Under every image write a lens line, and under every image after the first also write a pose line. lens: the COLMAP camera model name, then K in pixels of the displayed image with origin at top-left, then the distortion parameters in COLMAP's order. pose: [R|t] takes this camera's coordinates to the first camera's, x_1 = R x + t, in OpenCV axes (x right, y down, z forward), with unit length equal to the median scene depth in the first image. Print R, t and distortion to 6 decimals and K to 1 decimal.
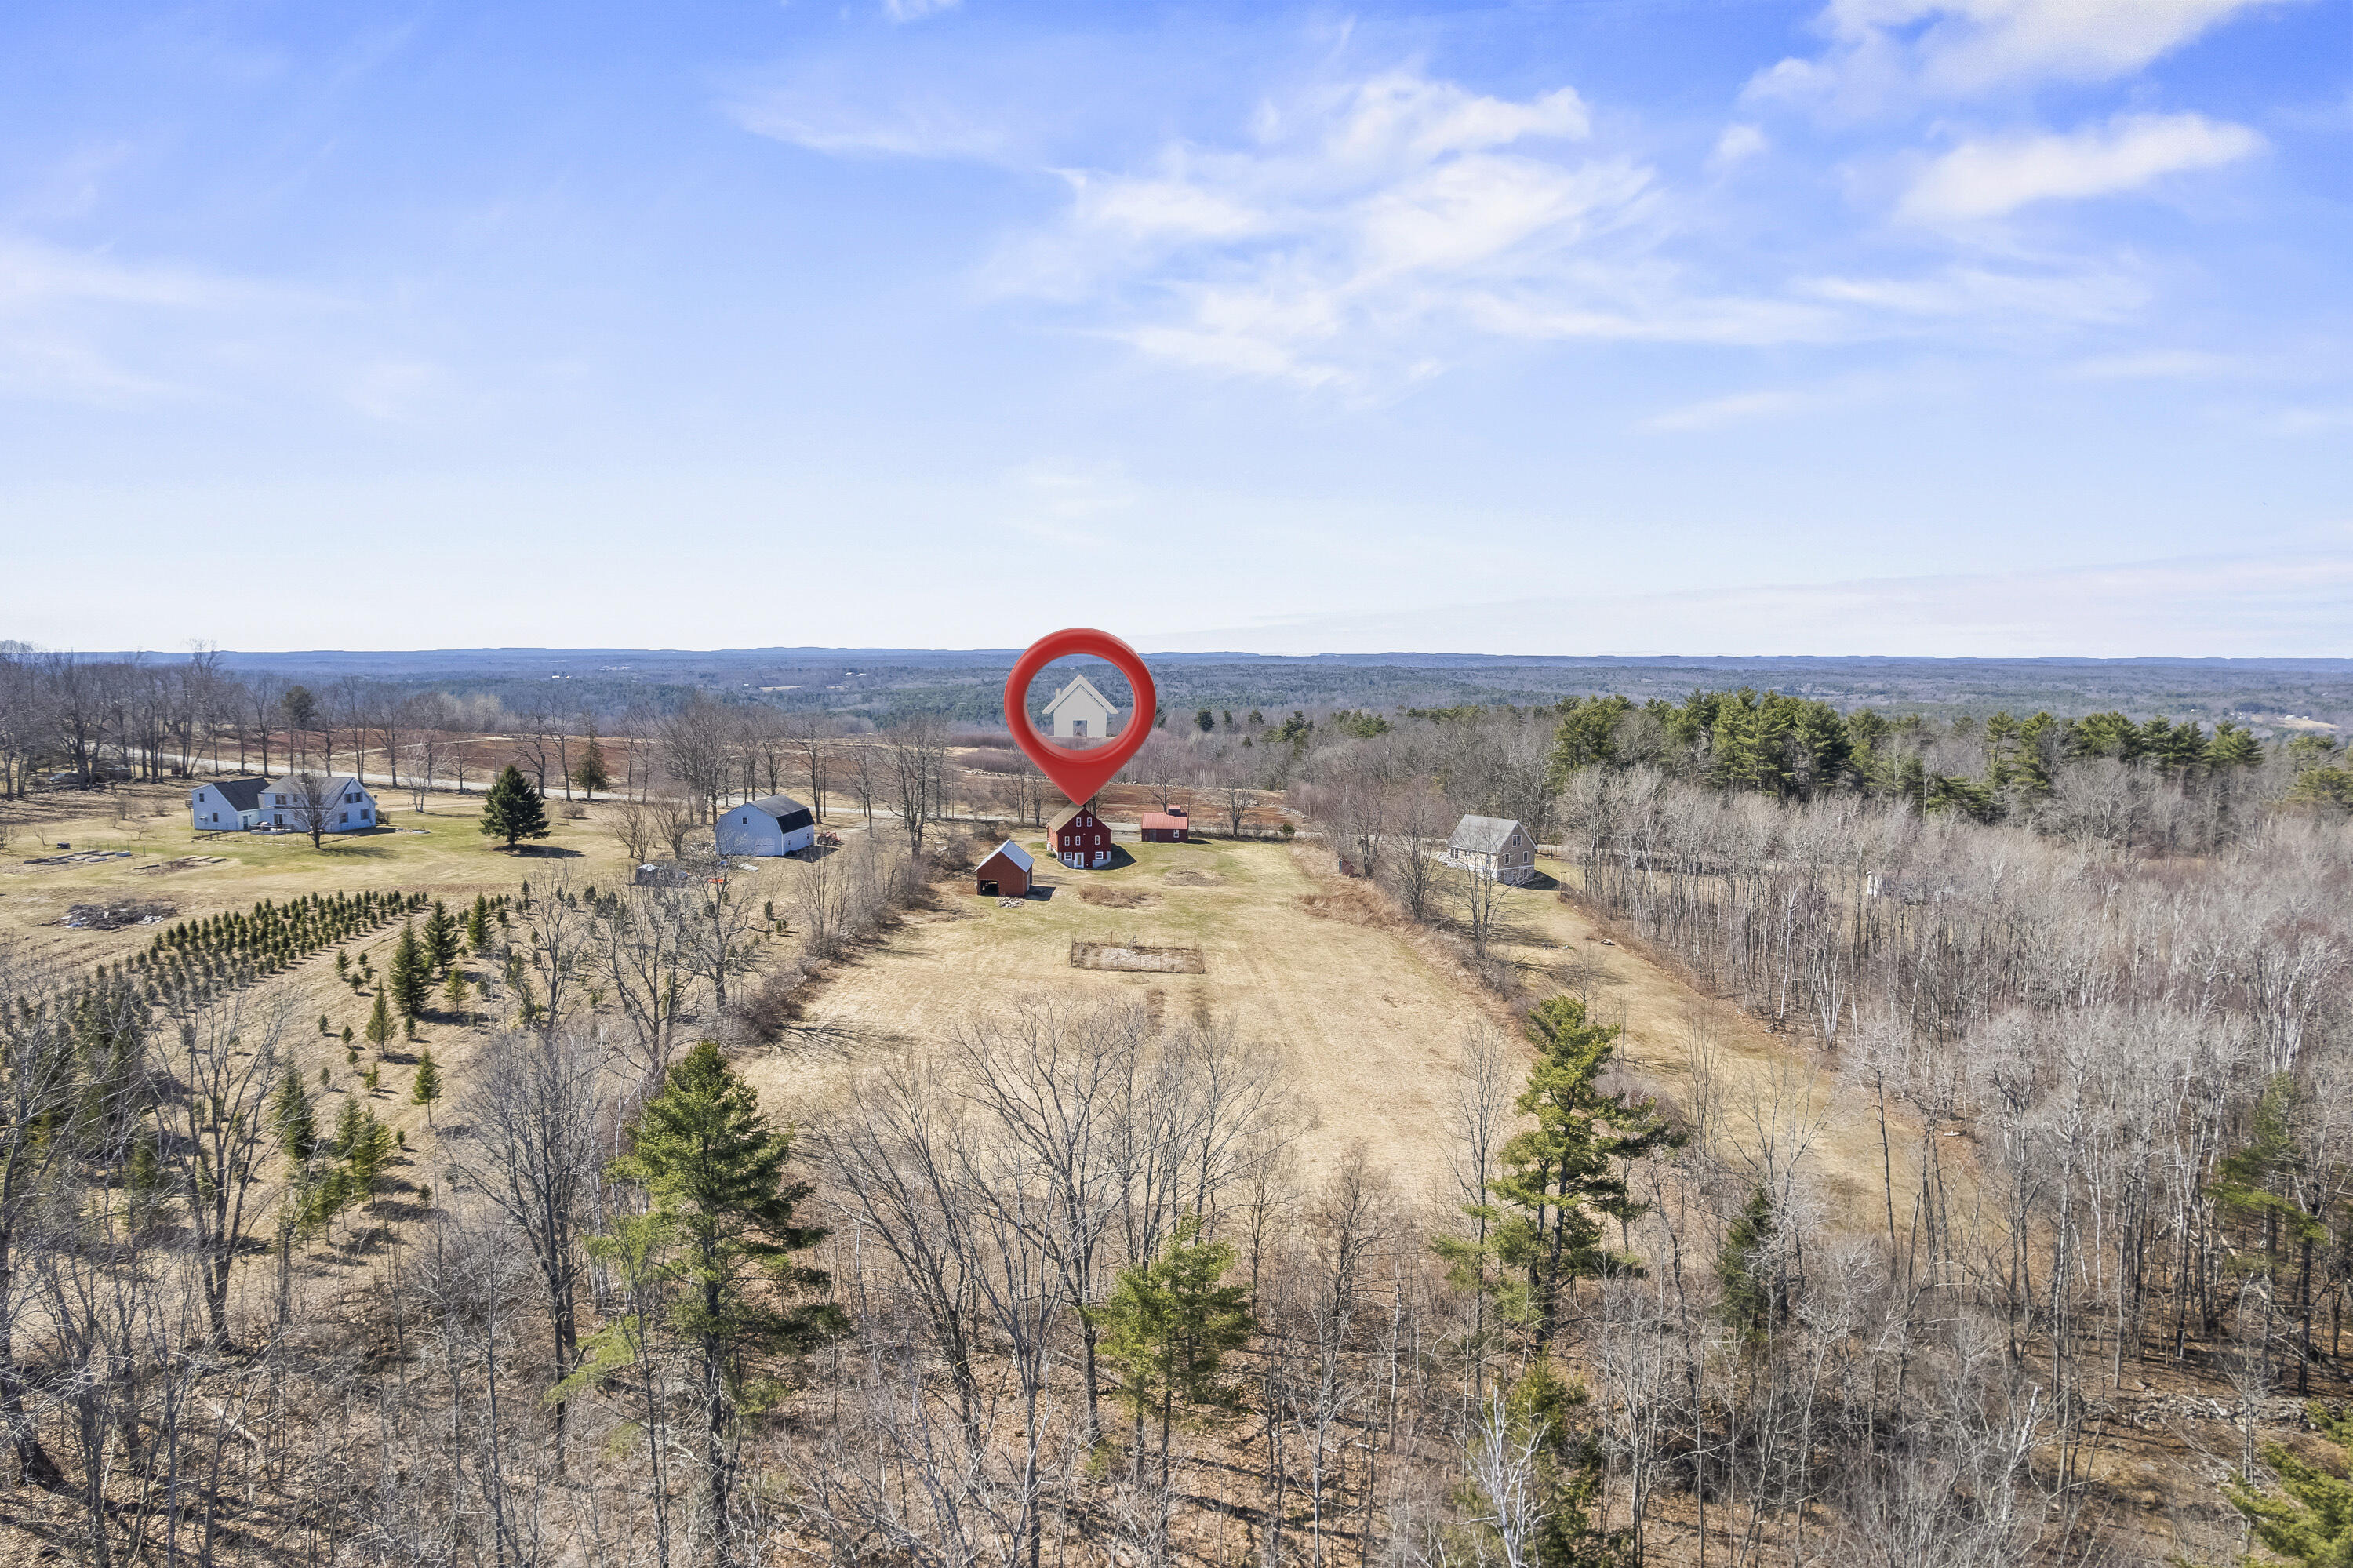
lens RADIAL K [[1503.6, 0, 1176.0], [0, 1503.6, 802.7], [0, 0, 1]] dist [-0.065110, 0.056835]
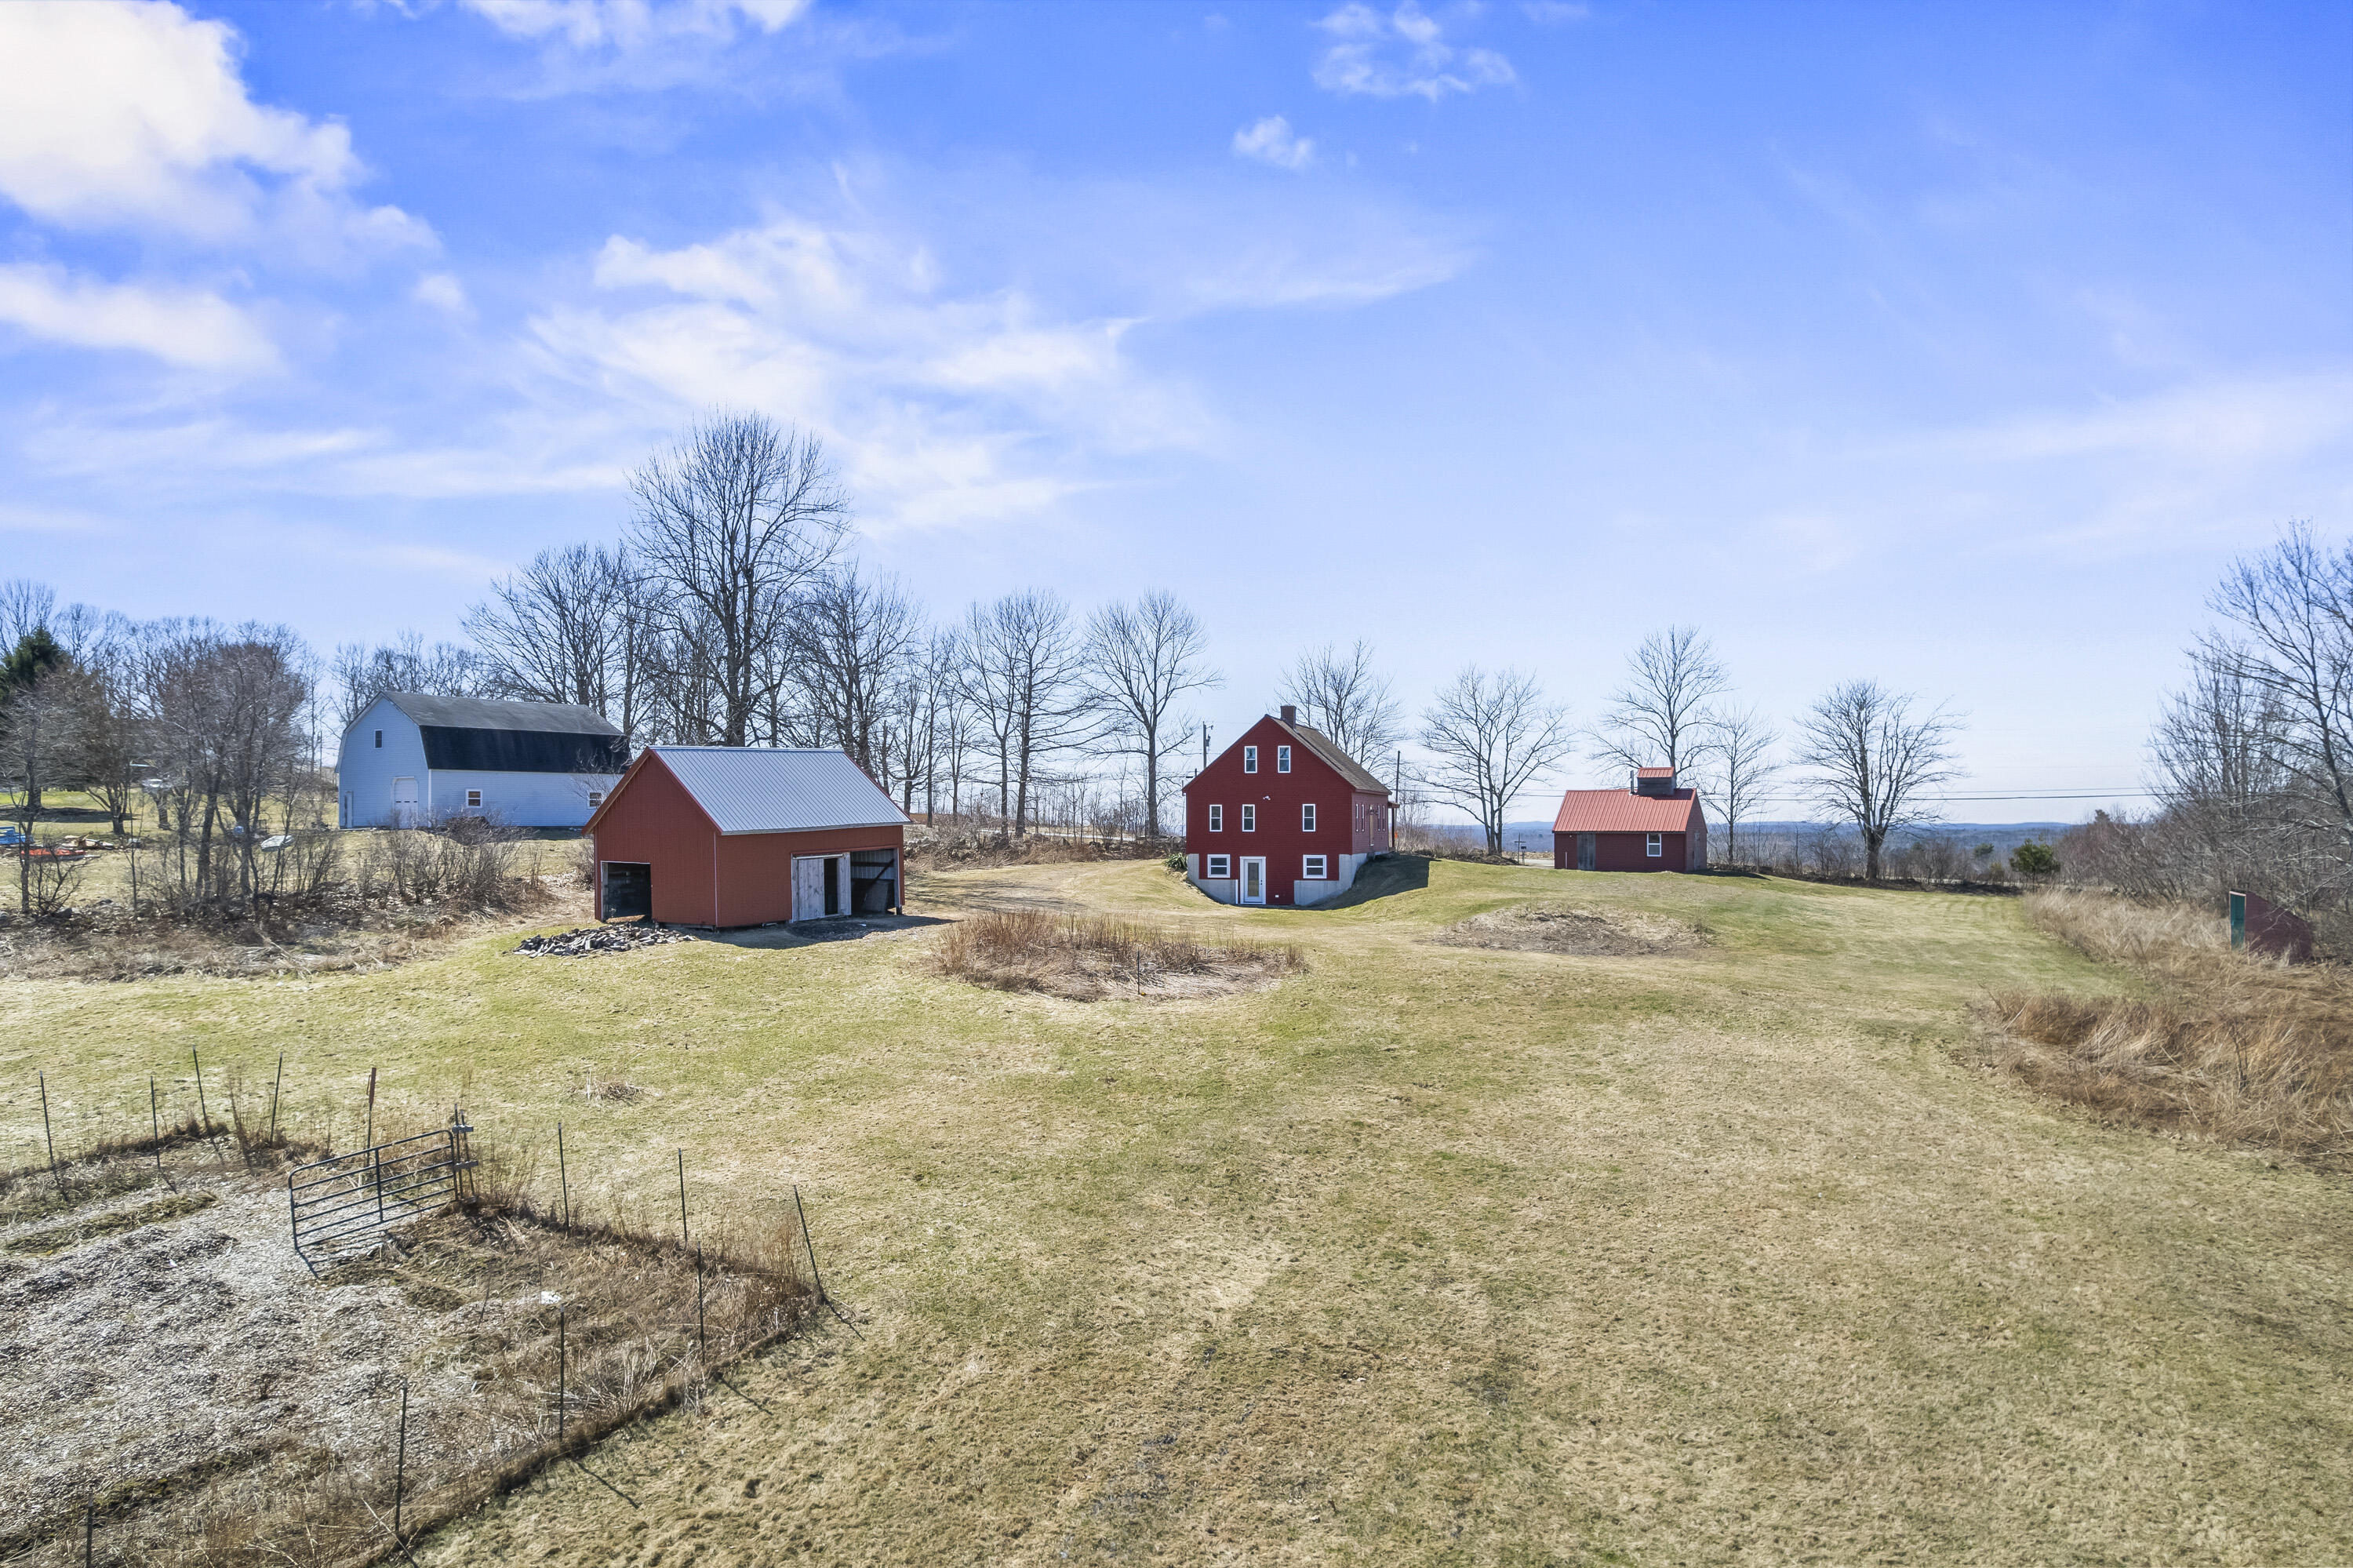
lens RADIAL K [[1503.6, 0, 1176.0], [0, 1503.6, 802.7], [0, 0, 1]] dist [-0.065110, 0.056835]
pose [[0.878784, -0.013500, -0.477028, 0.066492], [-0.041422, 0.993669, -0.104428, 0.050742], [0.475418, 0.111529, 0.872662, 0.645912]]
